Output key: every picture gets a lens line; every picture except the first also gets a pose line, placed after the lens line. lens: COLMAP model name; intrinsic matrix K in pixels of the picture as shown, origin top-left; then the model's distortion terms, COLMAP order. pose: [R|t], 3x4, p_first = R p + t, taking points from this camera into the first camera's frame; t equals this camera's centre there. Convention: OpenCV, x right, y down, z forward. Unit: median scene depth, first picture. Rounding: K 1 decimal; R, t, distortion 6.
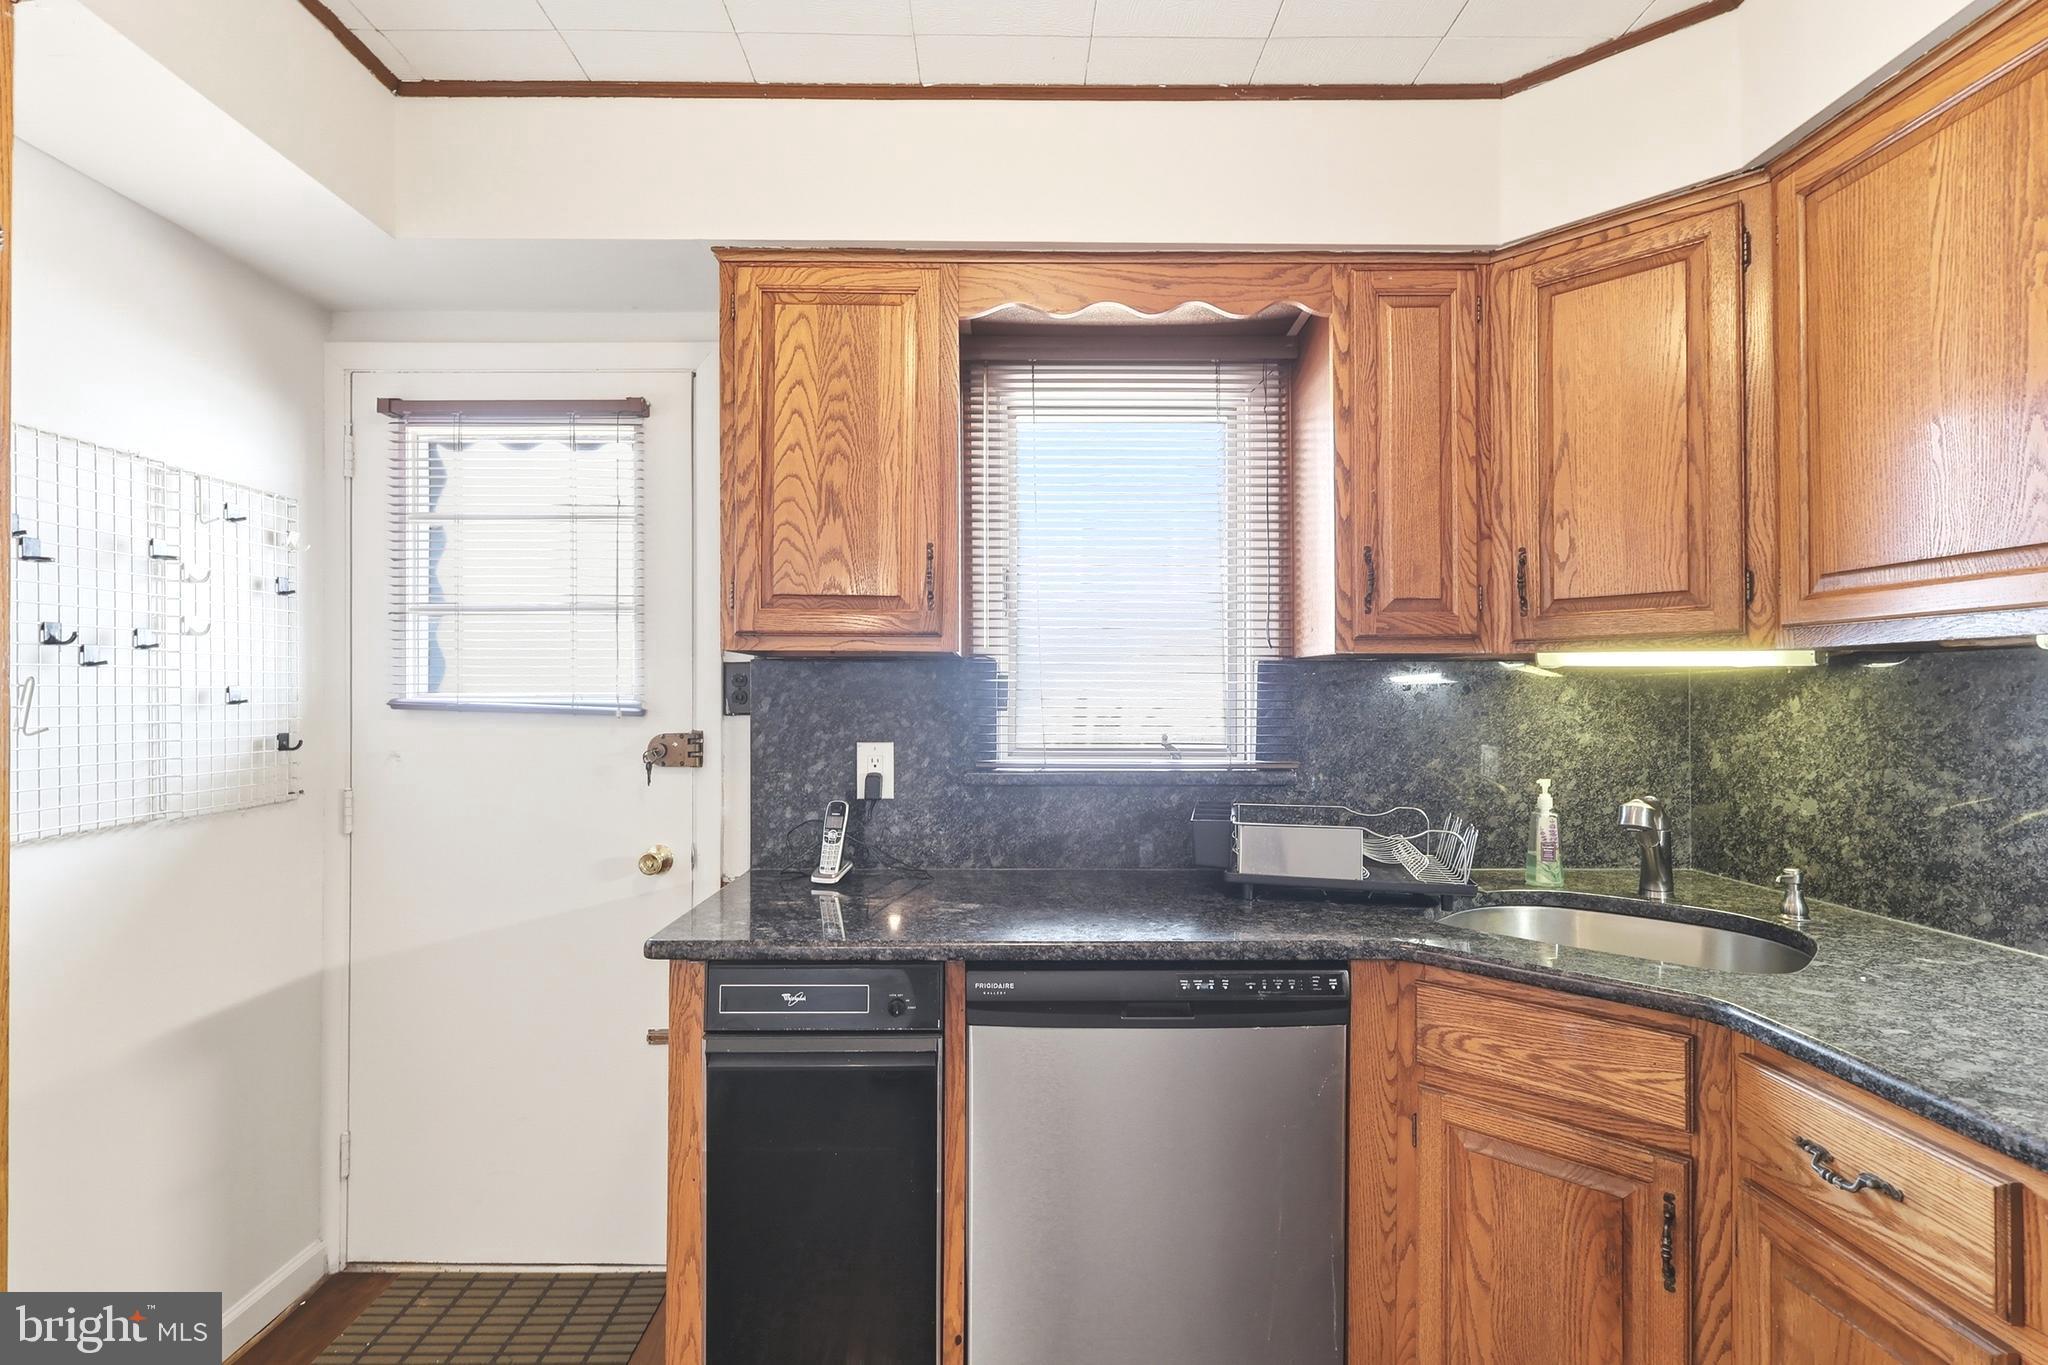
lens RADIAL K [[966.3, 0, 1010.5], [0, 966.3, 692.7], [0, 0, 1]] dist [0.000318, 0.000764]
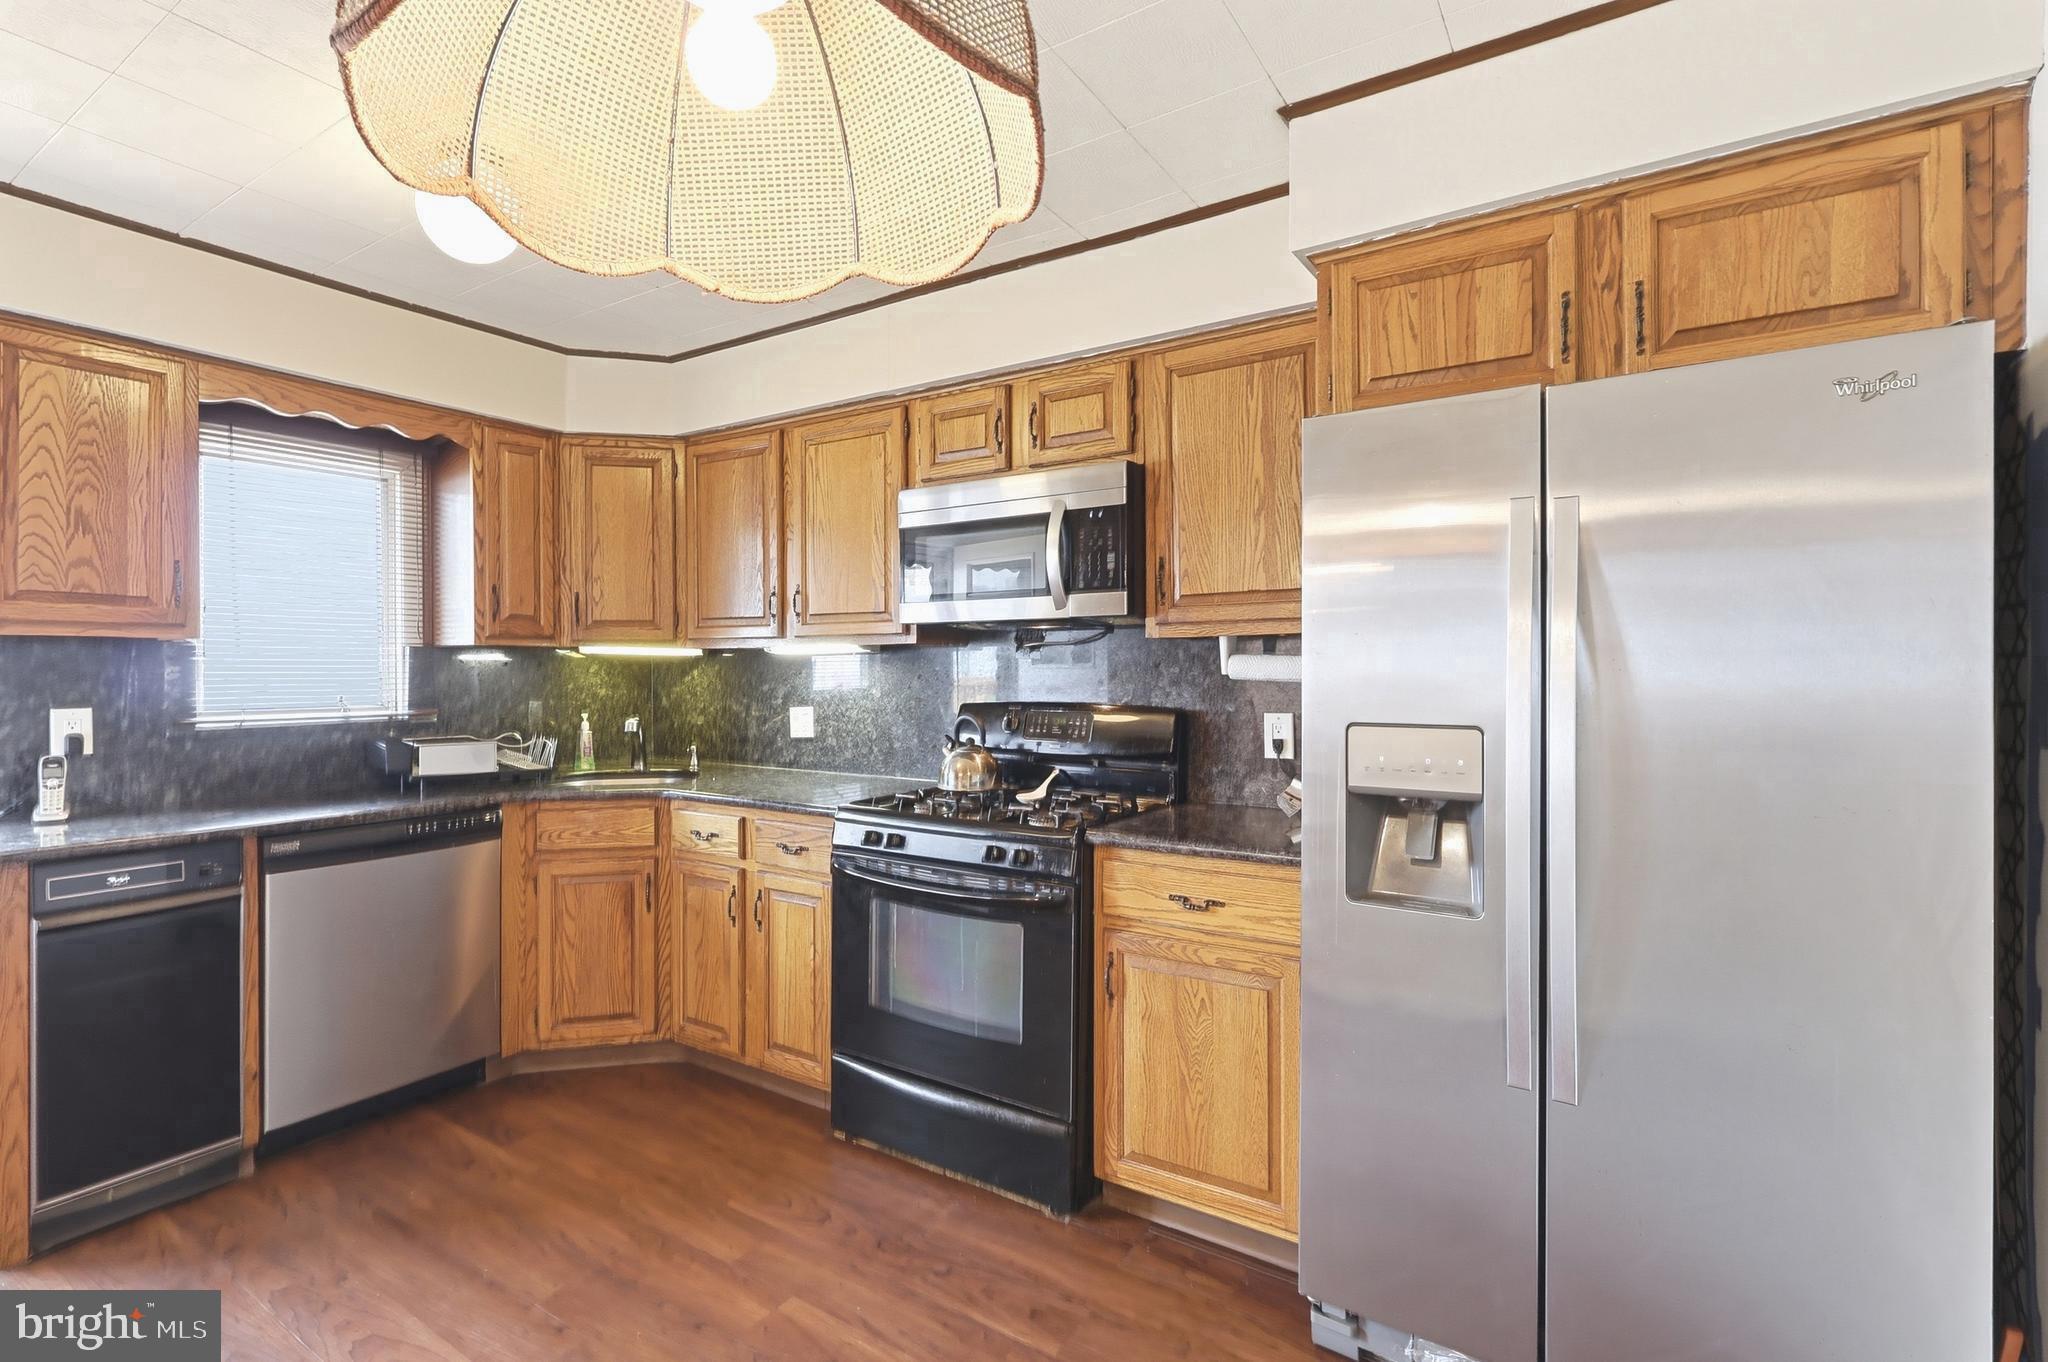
lens RADIAL K [[957.2, 0, 1022.0], [0, 957.2, 674.6], [0, 0, 1]] dist [-0.001609, 0.000558]
pose [[0.547166, -0.007001, 0.836995, -0.596945], [-0.001885, 0.999952, 0.009597, -0.006017], [-0.837022, -0.006828, 0.547126, -0.805000]]
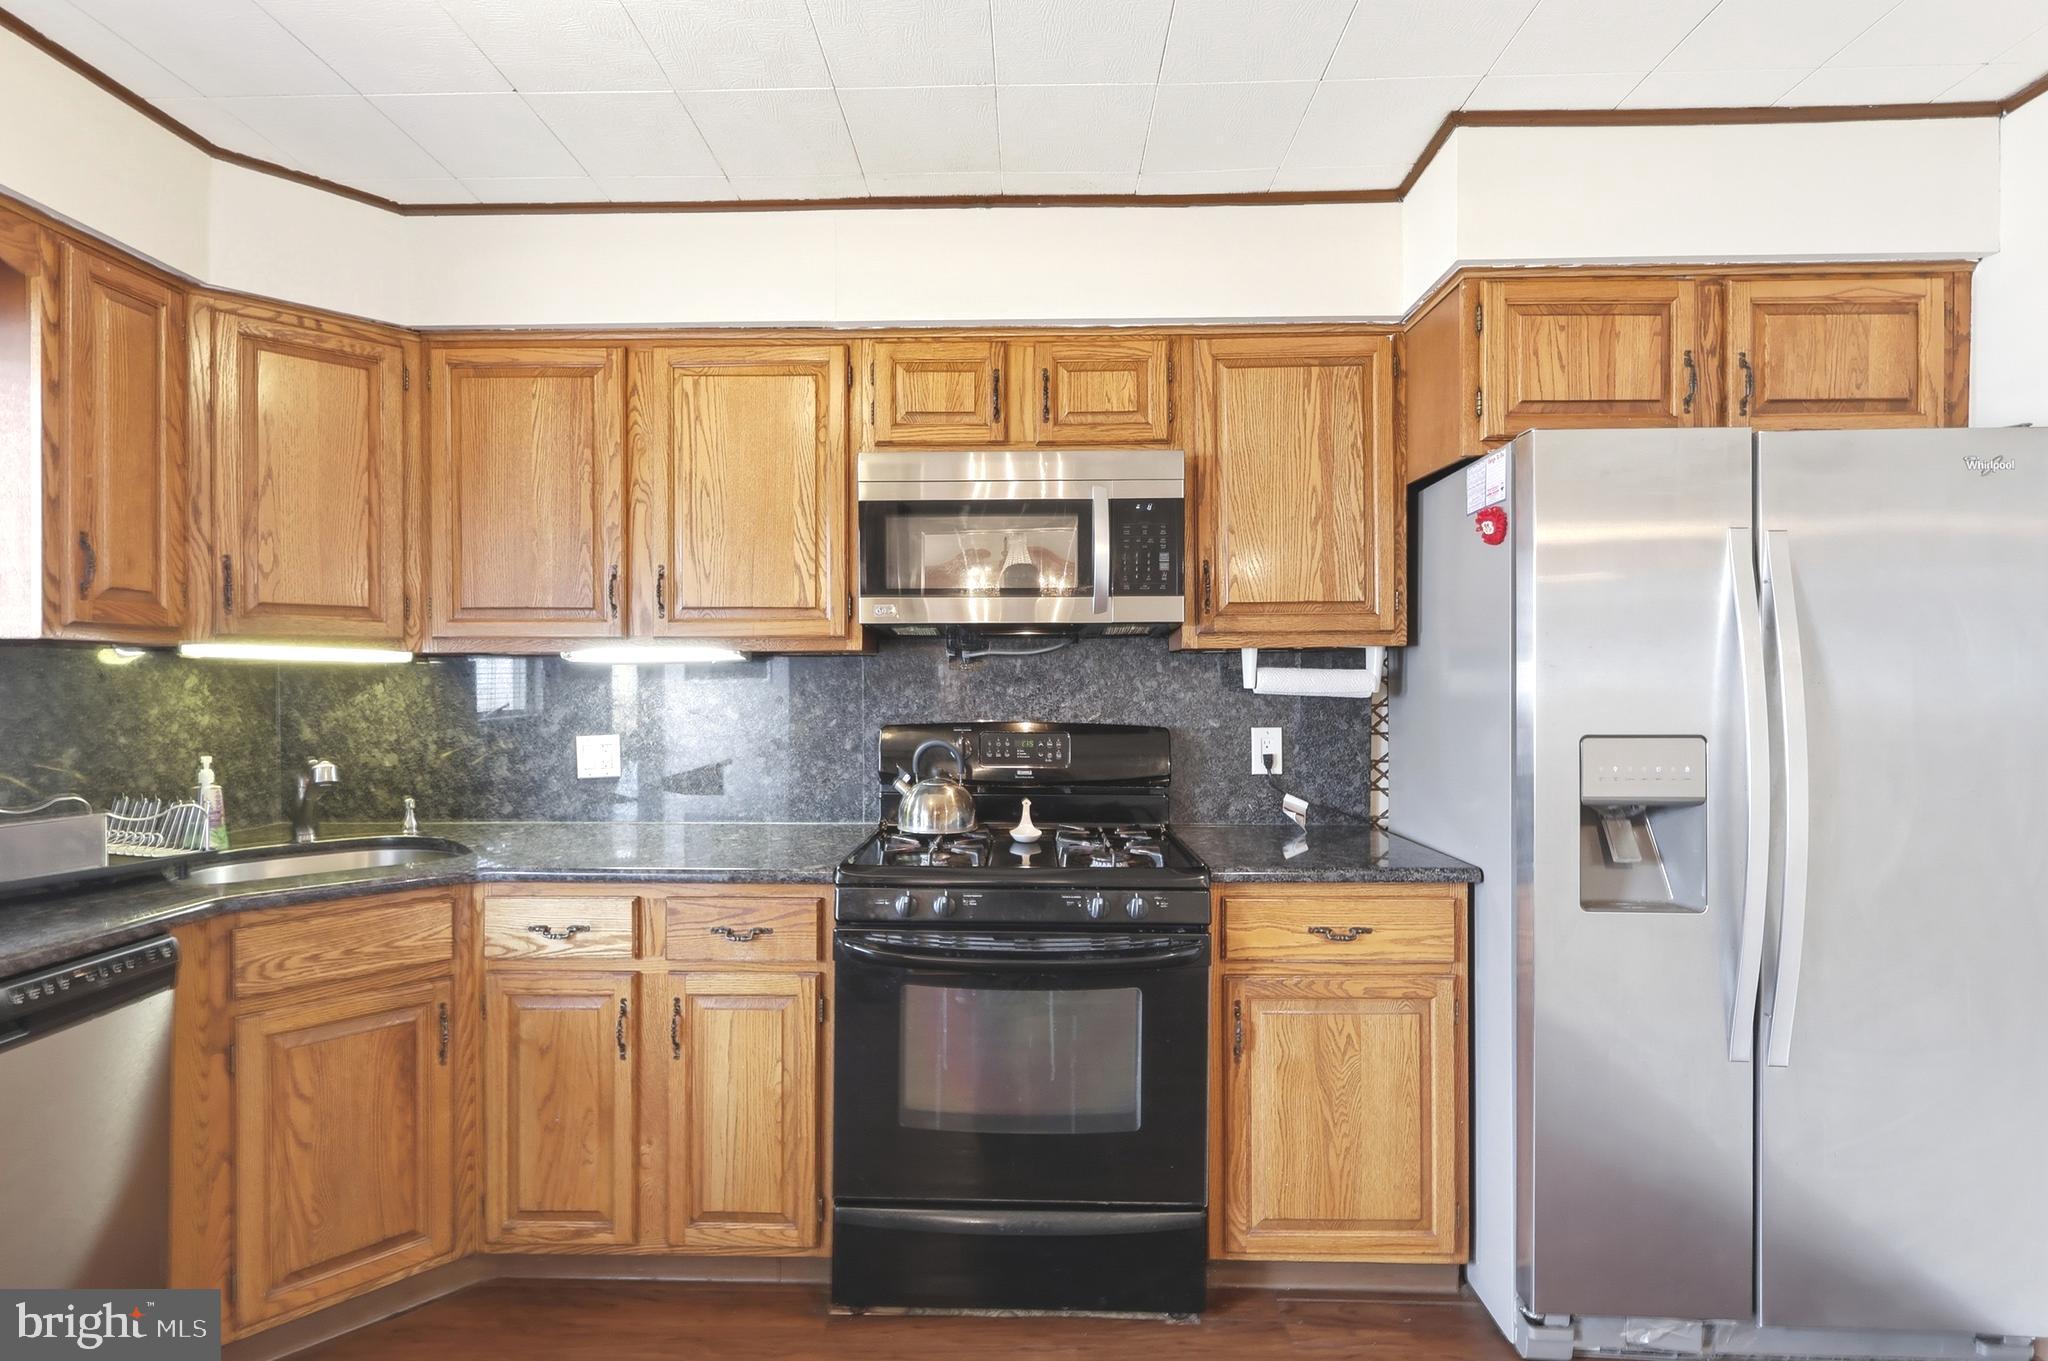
lens RADIAL K [[962.3, 0, 1015.9], [0, 962.3, 685.3], [0, 0, 1]] dist [-0.002940, -0.000558]
pose [[0.027105, -0.003432, 0.999627, -0.609983], [-0.003339, 0.999988, 0.003524, -0.001149], [-0.999627, -0.003433, 0.027094, 0.026773]]
